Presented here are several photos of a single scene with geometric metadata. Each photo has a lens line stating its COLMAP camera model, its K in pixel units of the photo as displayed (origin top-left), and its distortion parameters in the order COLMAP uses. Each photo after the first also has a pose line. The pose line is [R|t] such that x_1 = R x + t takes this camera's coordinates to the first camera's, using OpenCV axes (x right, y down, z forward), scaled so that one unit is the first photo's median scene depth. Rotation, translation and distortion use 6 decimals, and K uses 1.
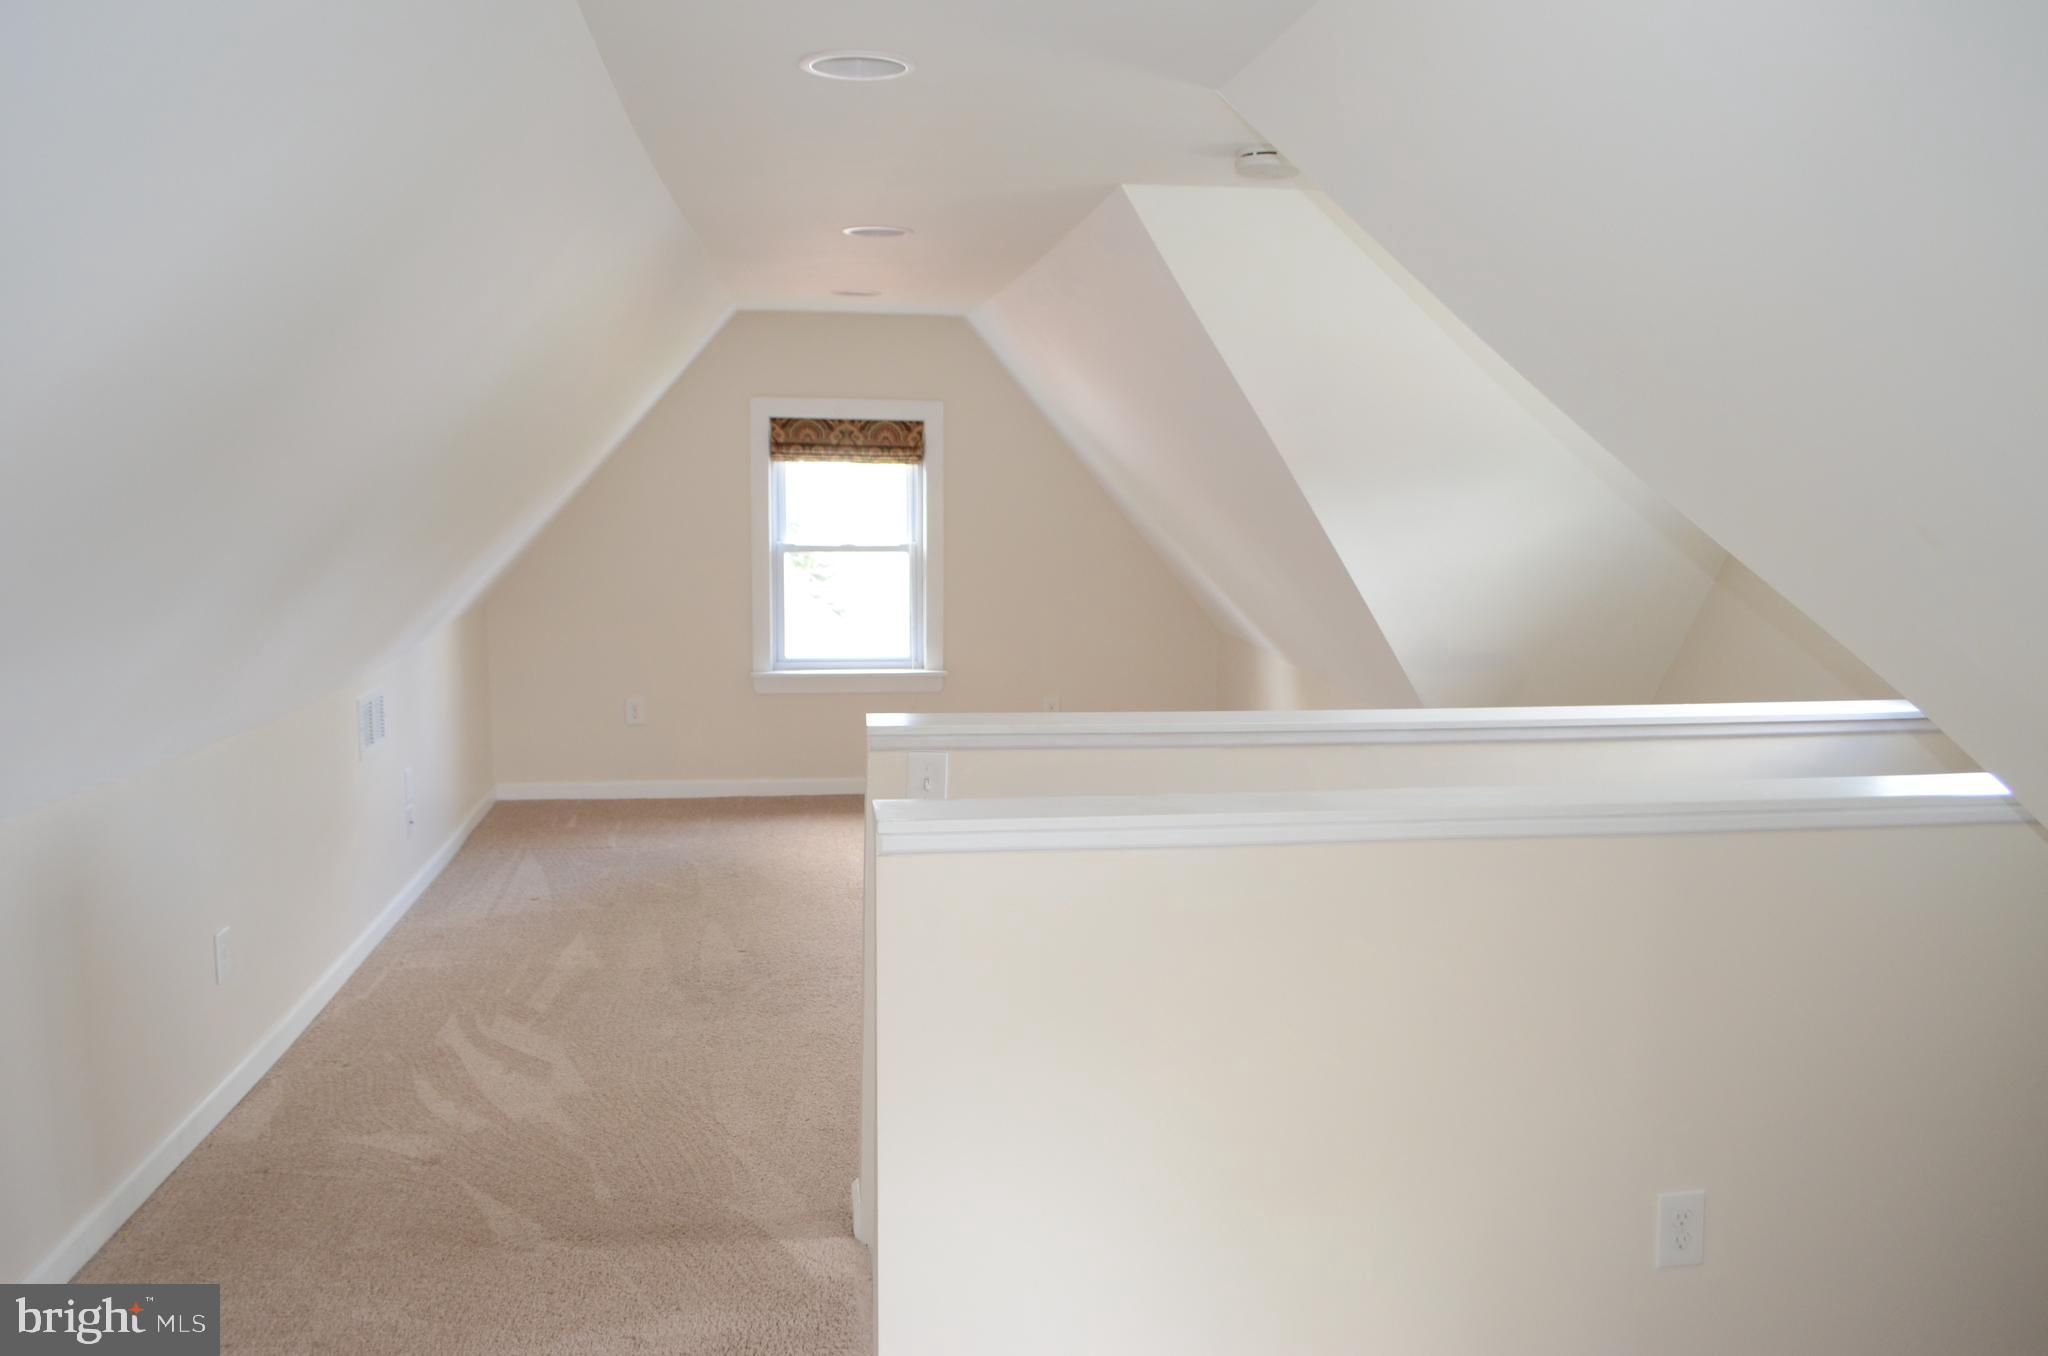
lens RADIAL K [[1566.8, 0, 1025.3], [0, 1566.8, 678.9], [0, 0, 1]] dist [0.005619, 0.003096]
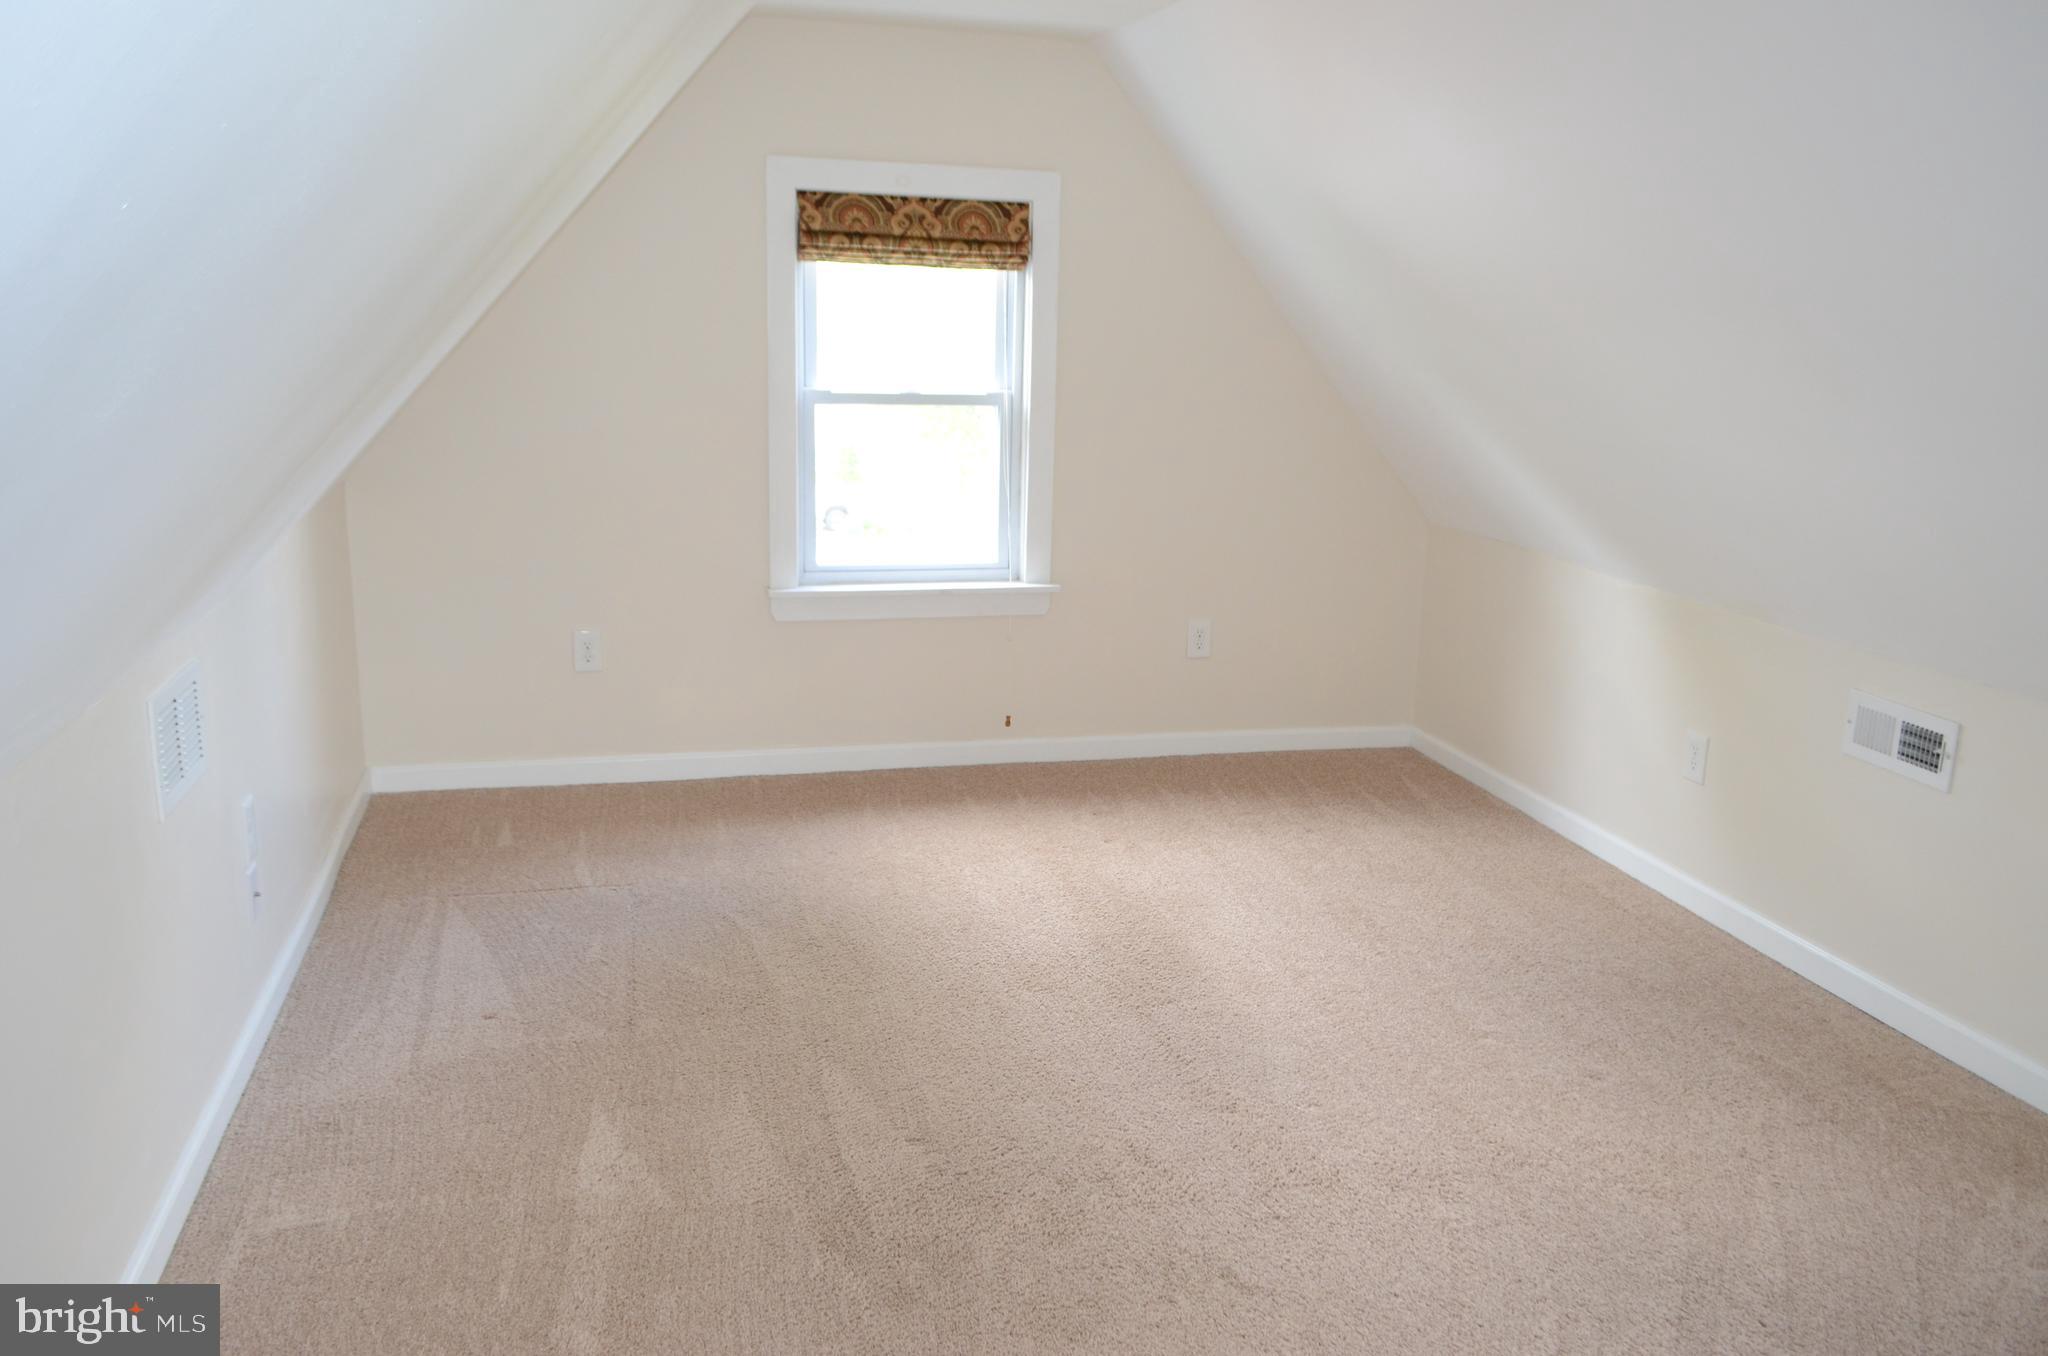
lens RADIAL K [[1566.8, 0, 1023.5], [0, 1566.8, 678.0], [0, 0, 1]] dist [0.005619, 0.003096]
pose [[0.992392, -0.013040, 0.122428, -0.150863], [0.001749, 0.995768, 0.091887, -0.027606], [-0.123108, -0.090973, 0.988215, 0.339124]]
